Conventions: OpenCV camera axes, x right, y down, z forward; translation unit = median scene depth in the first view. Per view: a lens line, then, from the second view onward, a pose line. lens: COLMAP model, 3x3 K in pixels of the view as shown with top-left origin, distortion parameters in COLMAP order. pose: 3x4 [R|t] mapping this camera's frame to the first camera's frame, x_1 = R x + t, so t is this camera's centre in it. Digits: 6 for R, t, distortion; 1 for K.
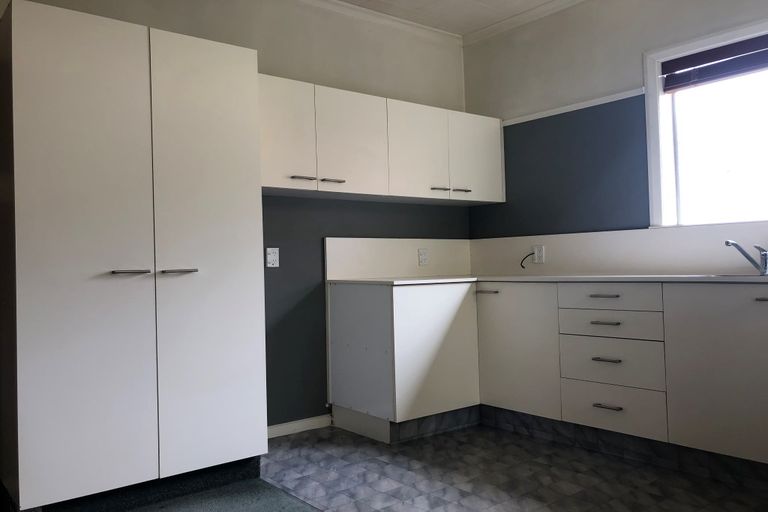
lens RADIAL K [[636.8, 0, 386.2], [0, 636.8, 252.8], [0, 0, 1]] dist [0.040130, -0.029730]
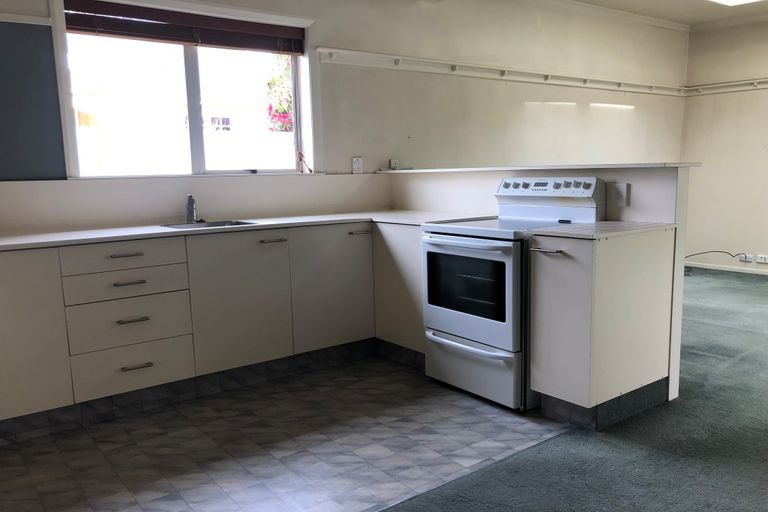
lens RADIAL K [[636.8, 0, 391.7], [0, 636.8, 283.1], [0, 0, 1]] dist [0.040130, -0.029730]
pose [[0.036807, -0.139722, 0.989506, -0.736103], [0.022242, 0.990047, 0.138971, 0.012662], [-0.999075, 0.016894, 0.039548, 0.831923]]
